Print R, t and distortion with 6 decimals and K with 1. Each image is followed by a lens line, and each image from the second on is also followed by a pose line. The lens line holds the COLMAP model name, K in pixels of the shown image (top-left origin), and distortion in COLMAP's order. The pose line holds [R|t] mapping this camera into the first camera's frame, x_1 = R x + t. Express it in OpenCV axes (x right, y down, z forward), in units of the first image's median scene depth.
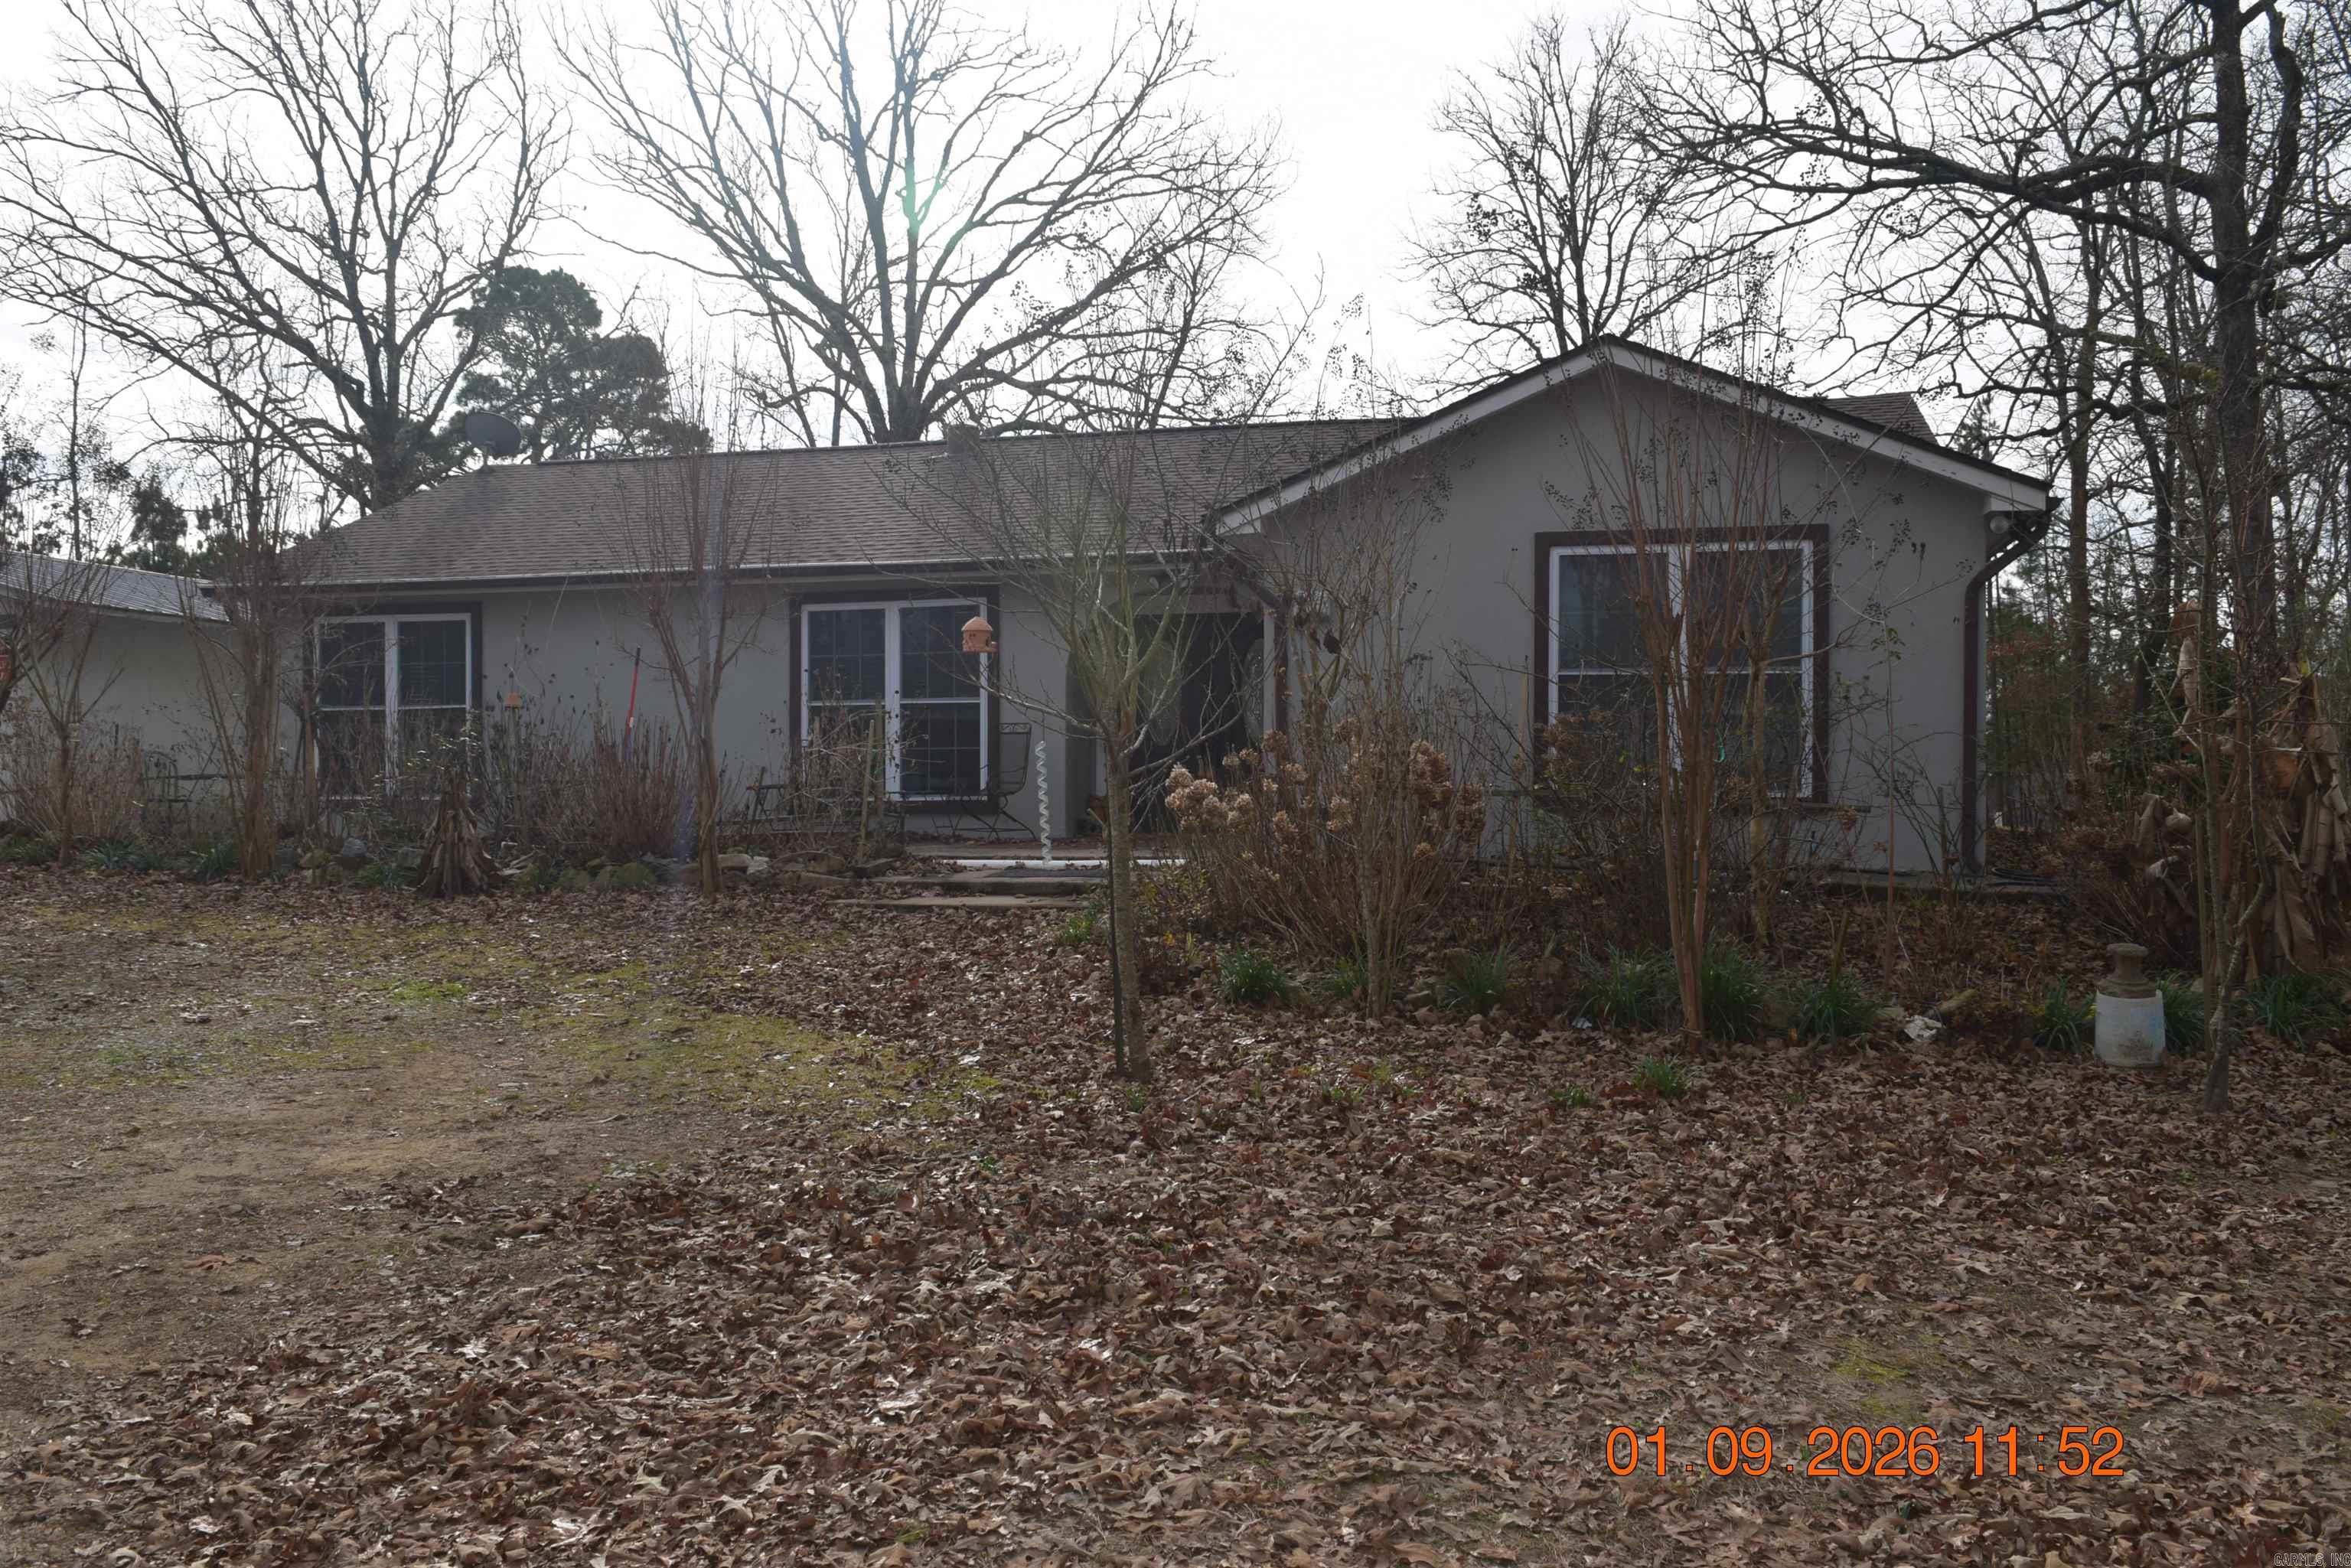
lens RADIAL K [[1816.9, 0, 1175.5], [0, 1816.9, 784.0], [0, 0, 1]] dist [0.024069, -0.008511]
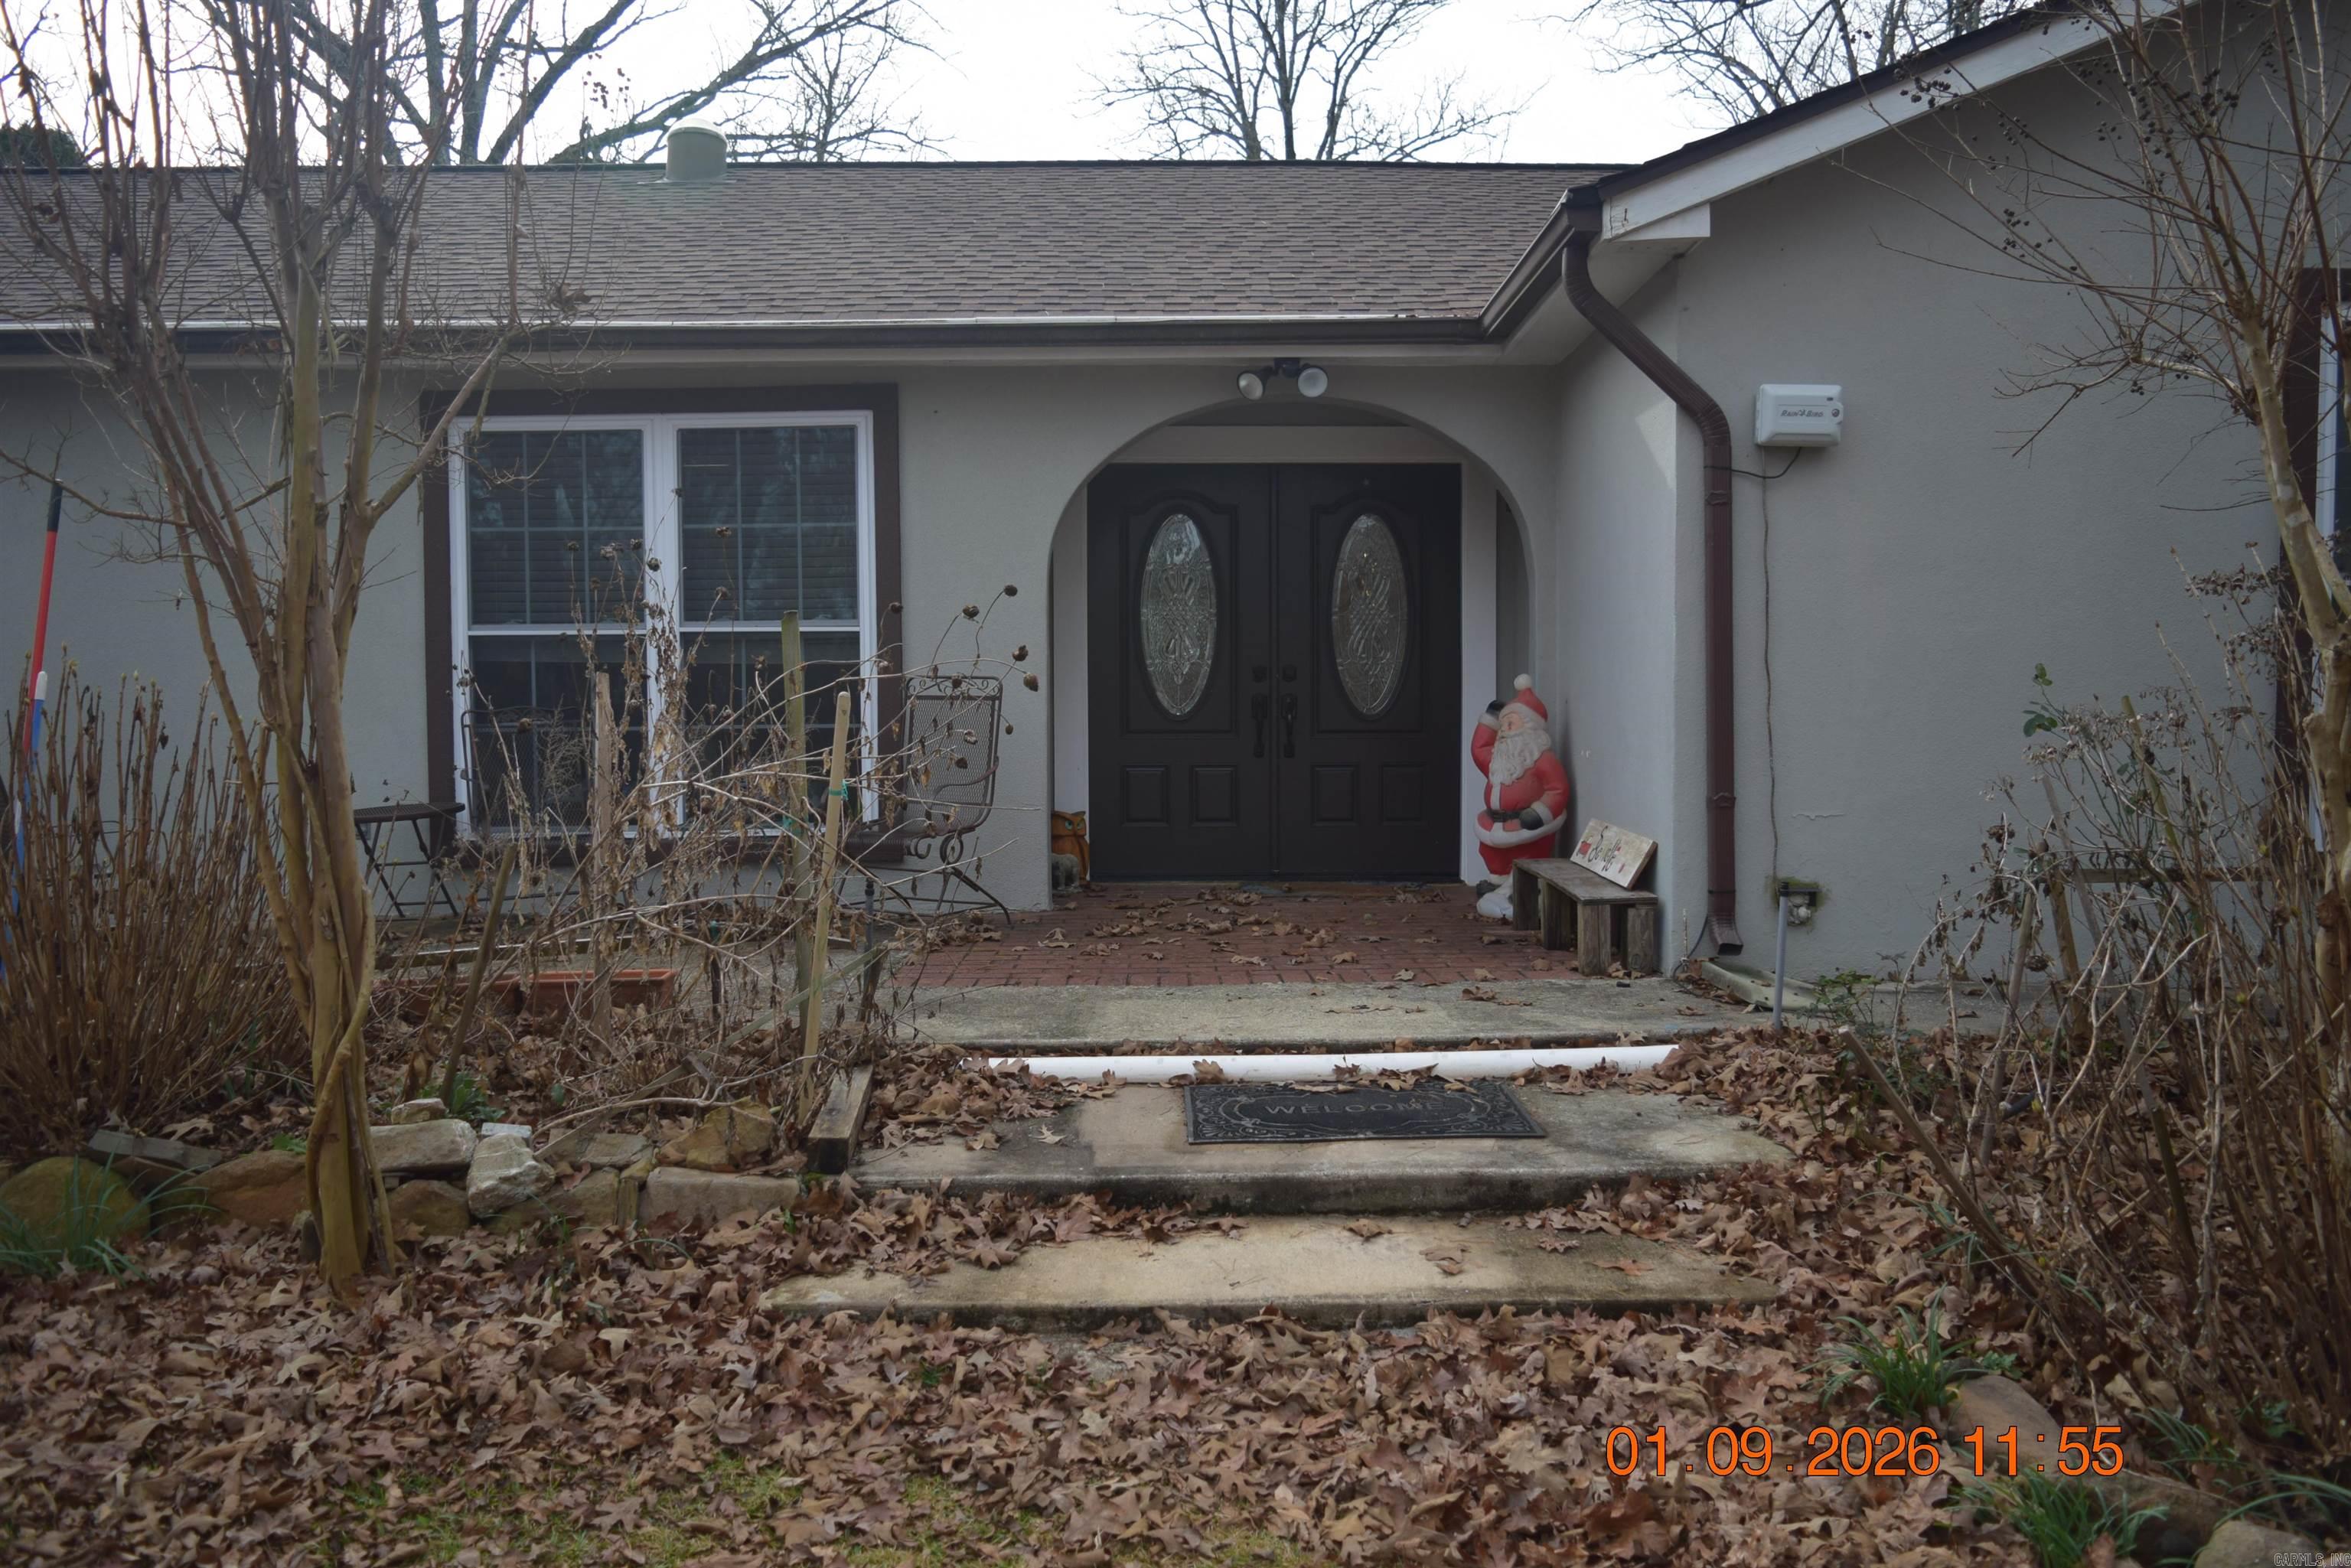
lens RADIAL K [[1816.9, 0, 1175.5], [0, 1816.9, 784.0], [0, 0, 1]] dist [0.024069, -0.008511]
pose [[0.967934, -0.011685, 0.250933, -0.186414], [-0.000330, 0.998858, 0.047785, -0.033547], [-0.251205, -0.046336, 0.966824, 0.636994]]
